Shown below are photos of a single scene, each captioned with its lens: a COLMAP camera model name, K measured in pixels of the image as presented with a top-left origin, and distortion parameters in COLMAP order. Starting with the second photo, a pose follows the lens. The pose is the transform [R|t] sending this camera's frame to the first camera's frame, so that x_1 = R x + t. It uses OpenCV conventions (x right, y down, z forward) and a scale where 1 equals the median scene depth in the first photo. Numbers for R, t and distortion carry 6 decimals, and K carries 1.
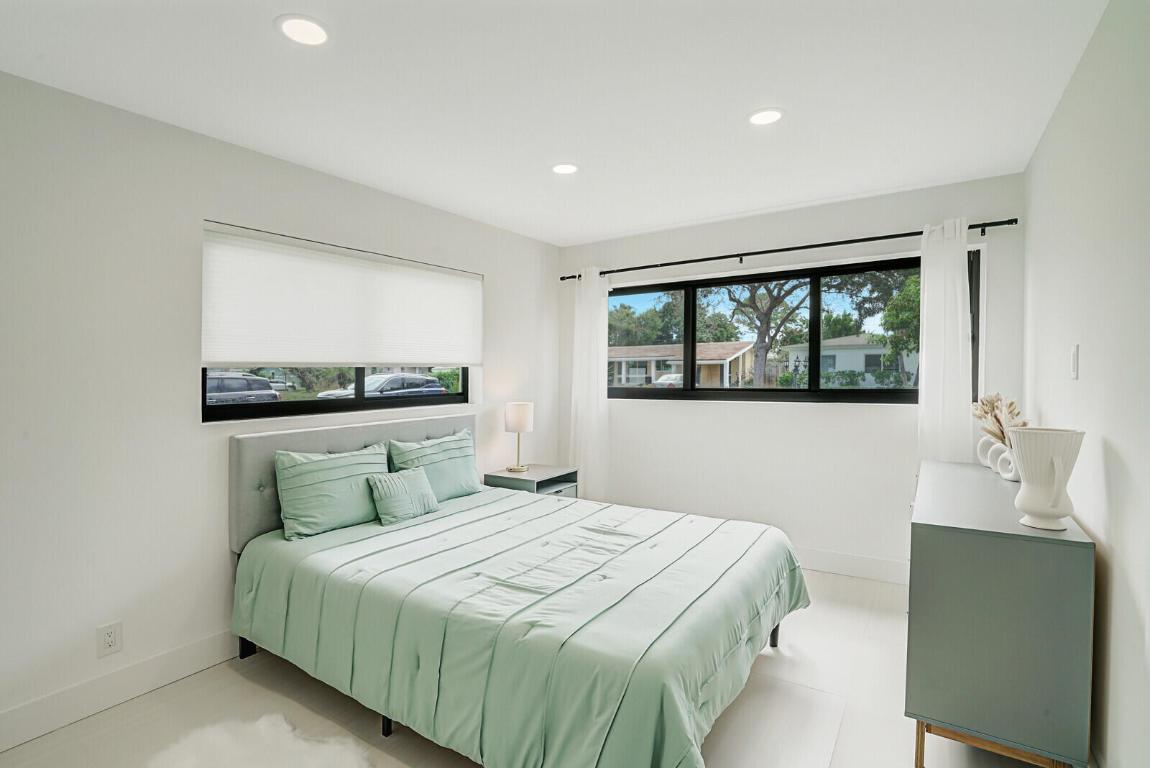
lens RADIAL K [[564.2, 0, 575.0], [0, 564.2, 384.0], [0, 0, 1]] dist [-0.037098, 0.000083]
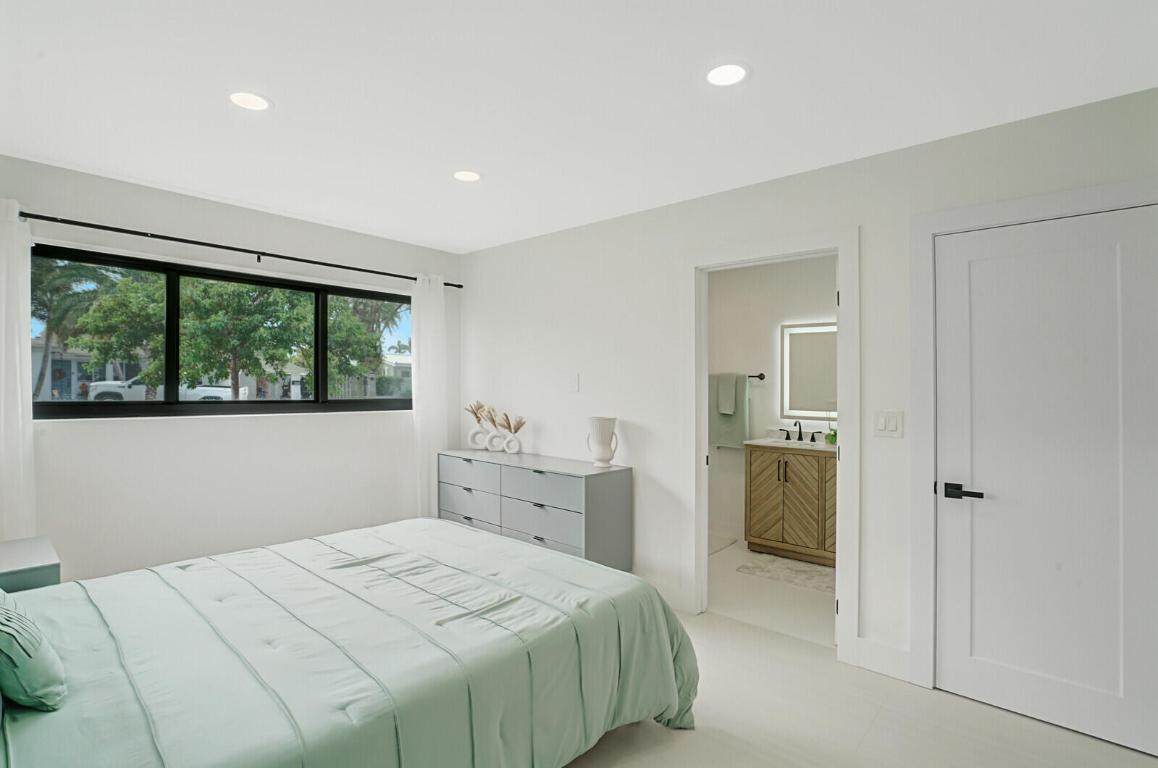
lens RADIAL K [[552.4, 0, 579.0], [0, 552.4, 384.0], [0, 0, 1]] dist [-0.001055, 0.000038]
pose [[0.149811, 0.015821, 0.988588, -0.818228], [0.004648, 0.999850, -0.016705, -0.001067], [-0.988704, 0.007098, 0.149715, 0.574129]]
